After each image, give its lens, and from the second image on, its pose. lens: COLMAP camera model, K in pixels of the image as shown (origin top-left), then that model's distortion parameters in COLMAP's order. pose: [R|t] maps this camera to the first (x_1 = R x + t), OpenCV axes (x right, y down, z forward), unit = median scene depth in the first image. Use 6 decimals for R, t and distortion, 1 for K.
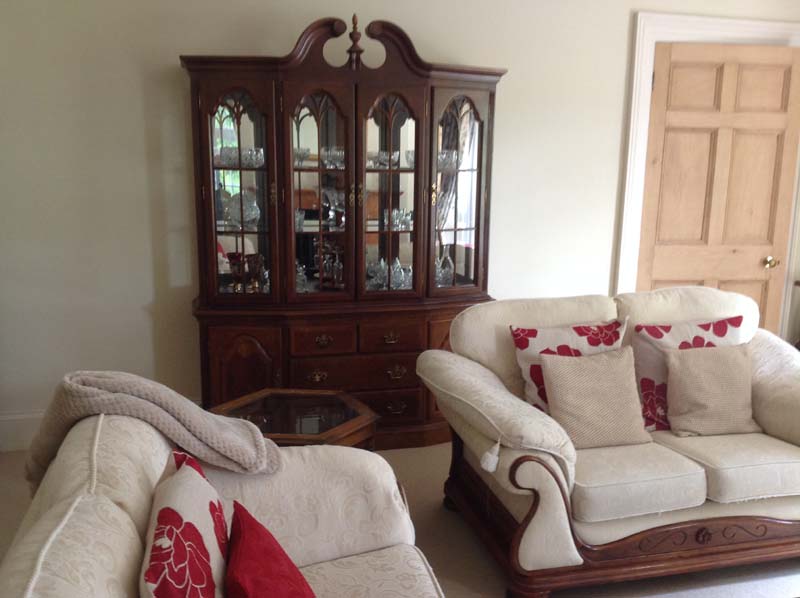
lens RADIAL K [[766.0, 0, 400.0], [0, 766.0, 299.0], [0, 0, 1]] dist [0.152685, -0.339438]
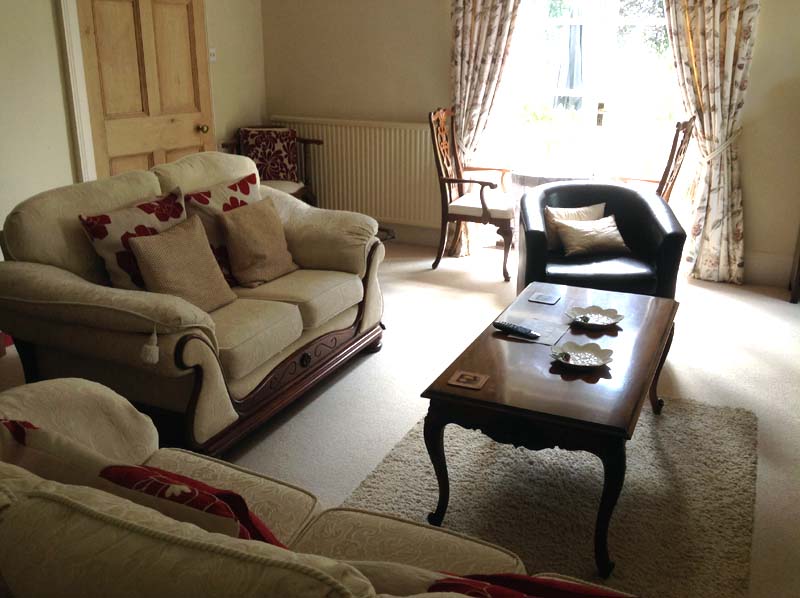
lens RADIAL K [[766.0, 0, 400.0], [0, 766.0, 299.0], [0, 0, 1]] dist [0.152685, -0.339438]
pose [[0.630761, -0.254894, 0.732919, -0.308459], [0.145248, 0.966599, 0.211161, -0.008520], [-0.762262, -0.026737, 0.646716, 0.127857]]
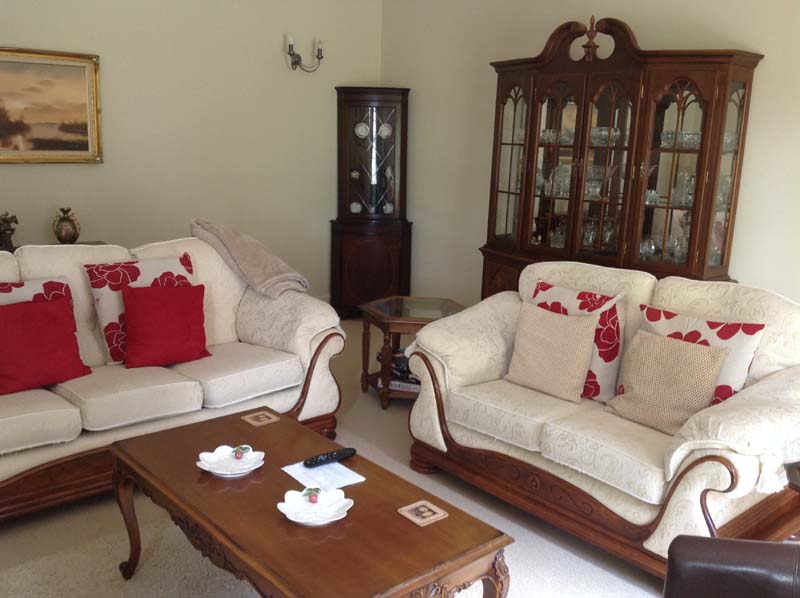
lens RADIAL K [[766.0, 0, 400.0], [0, 766.0, 299.0], [0, 0, 1]] dist [0.152685, -0.339438]
pose [[0.448834, 0.190444, -0.873086, 1.071352], [-0.190977, 0.974897, 0.114475, -0.028672], [0.872970, 0.115359, 0.473937, 0.264481]]
